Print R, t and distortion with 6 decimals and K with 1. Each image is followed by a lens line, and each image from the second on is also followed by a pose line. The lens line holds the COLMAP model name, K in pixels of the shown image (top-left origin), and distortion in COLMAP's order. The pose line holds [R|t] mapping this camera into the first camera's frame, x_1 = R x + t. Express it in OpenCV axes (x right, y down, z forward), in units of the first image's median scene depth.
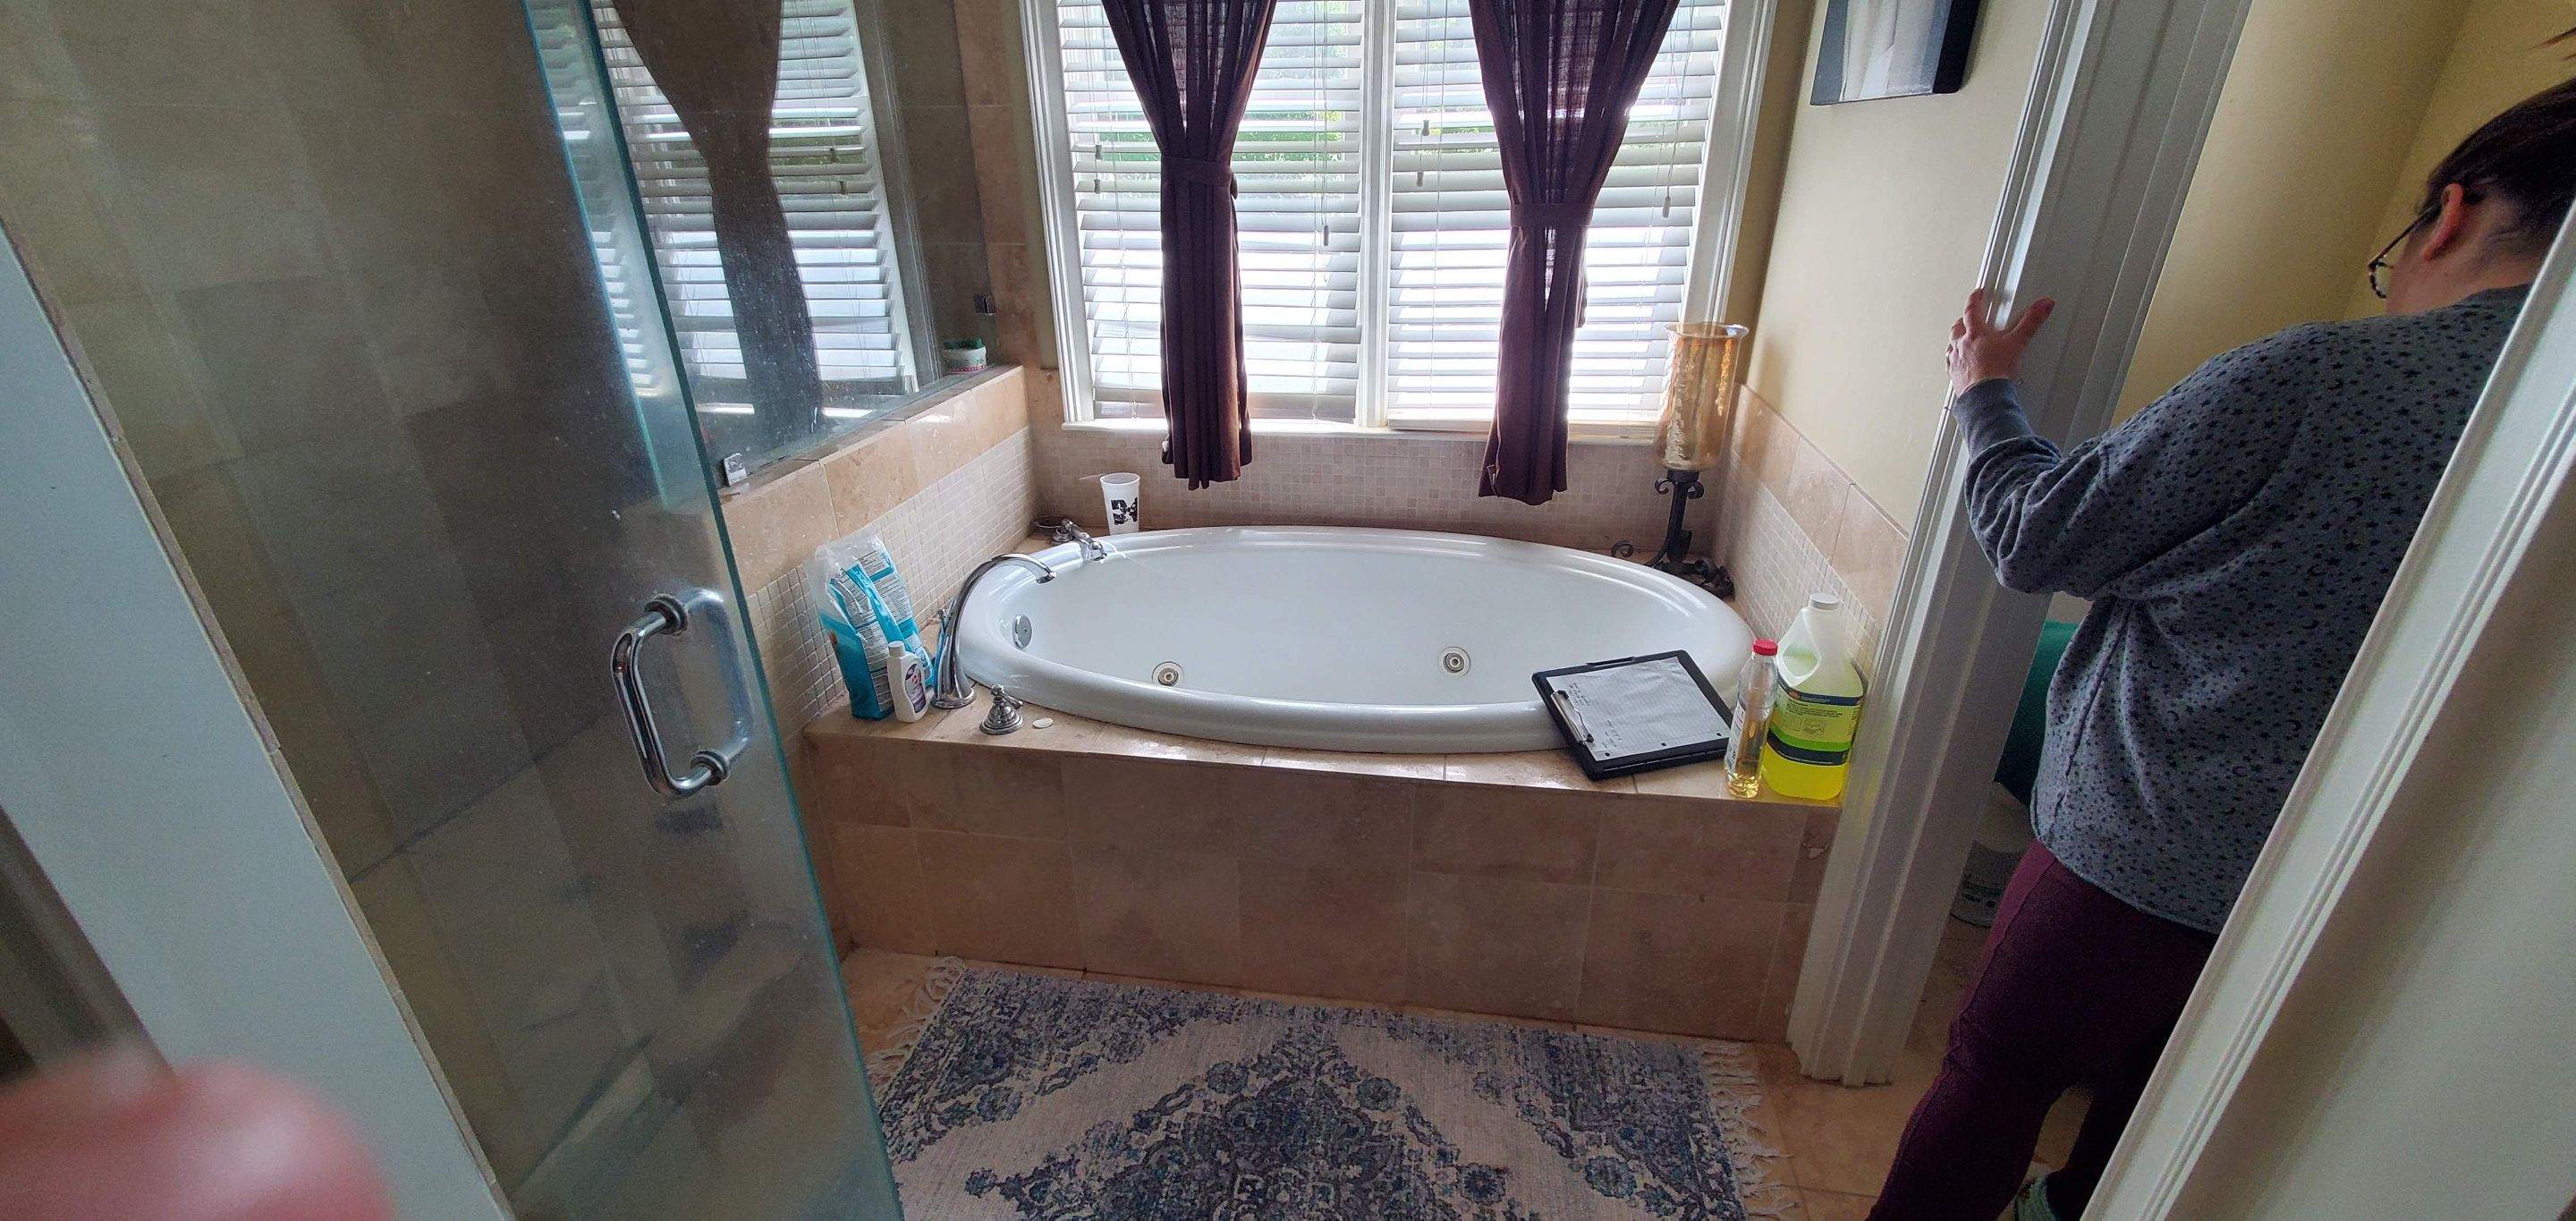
lens RADIAL K [[1026.1, 0, 1268.9], [0, 1026.1, 628.1], [0, 0, 1]] dist [0.005279, -0.003481]
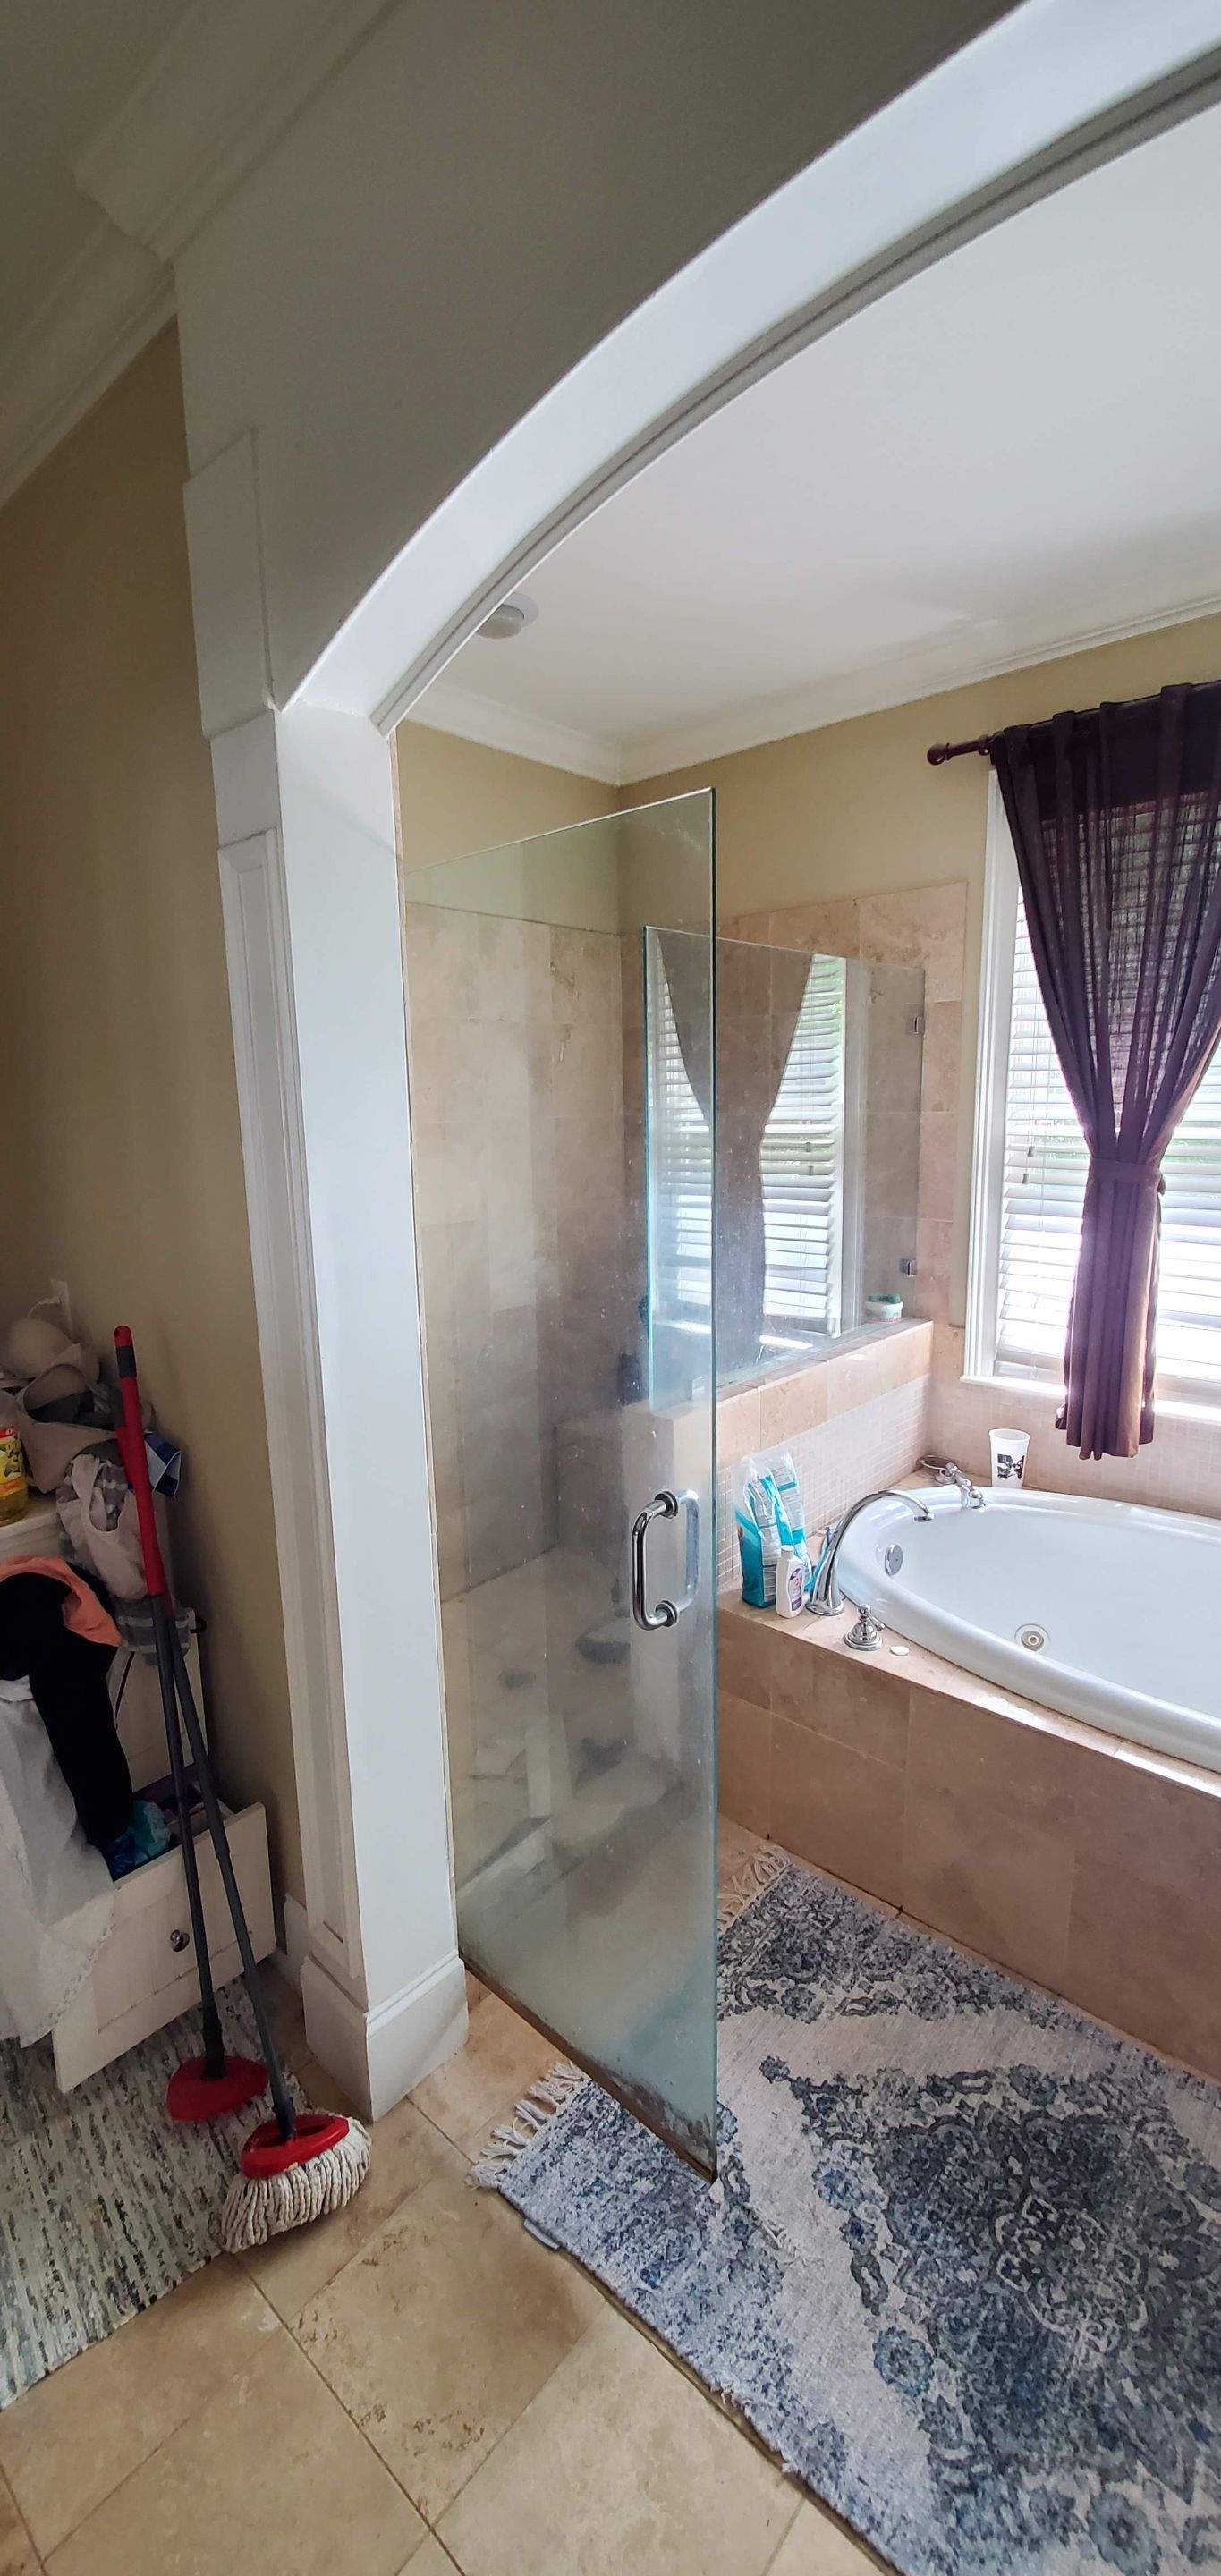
lens RADIAL K [[1026.1, 0, 604.5], [0, 1026.1, 1278.7], [0, 0, 1]] dist [0.005279, -0.003481]
pose [[0.854598, 0.095447, -0.510443, 0.027024], [-0.220343, 0.956738, -0.190004, -0.007859], [0.470225, 0.274849, 0.838657, -0.149767]]
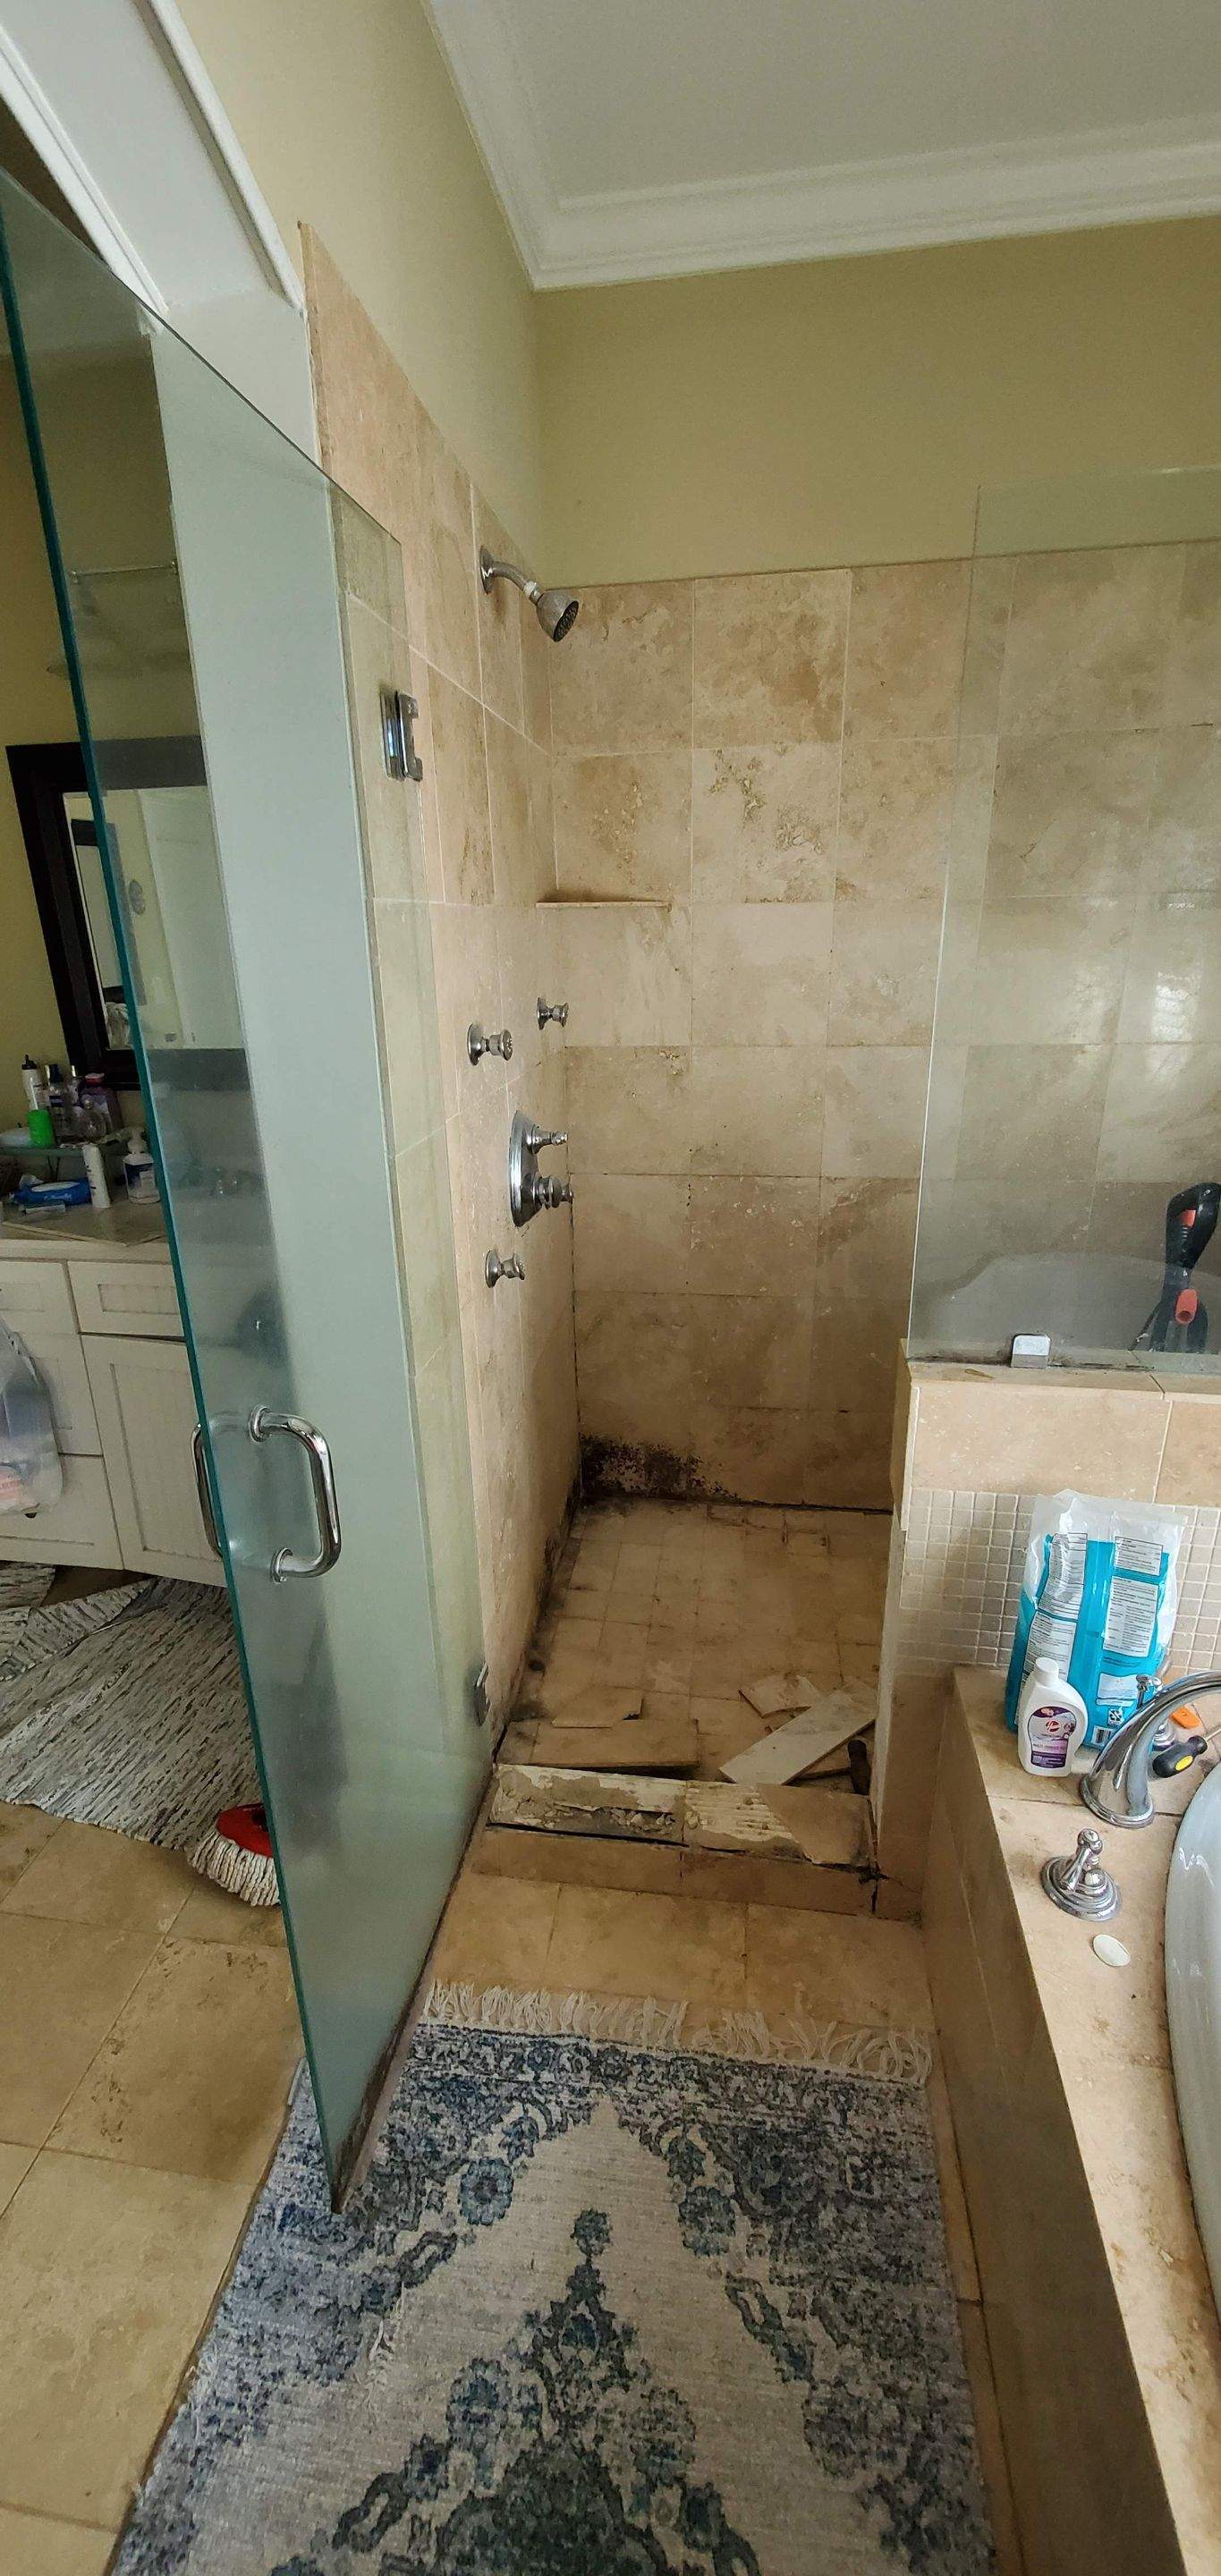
lens RADIAL K [[1026.1, 0, 597.6], [0, 1026.1, 1284.8], [0, 0, 1]] dist [0.005279, -0.003481]
pose [[0.031412, 0.354186, -0.934647, 0.139956], [-0.405463, 0.859226, 0.311978, -0.233672], [0.913572, 0.369165, 0.170599, 0.411410]]
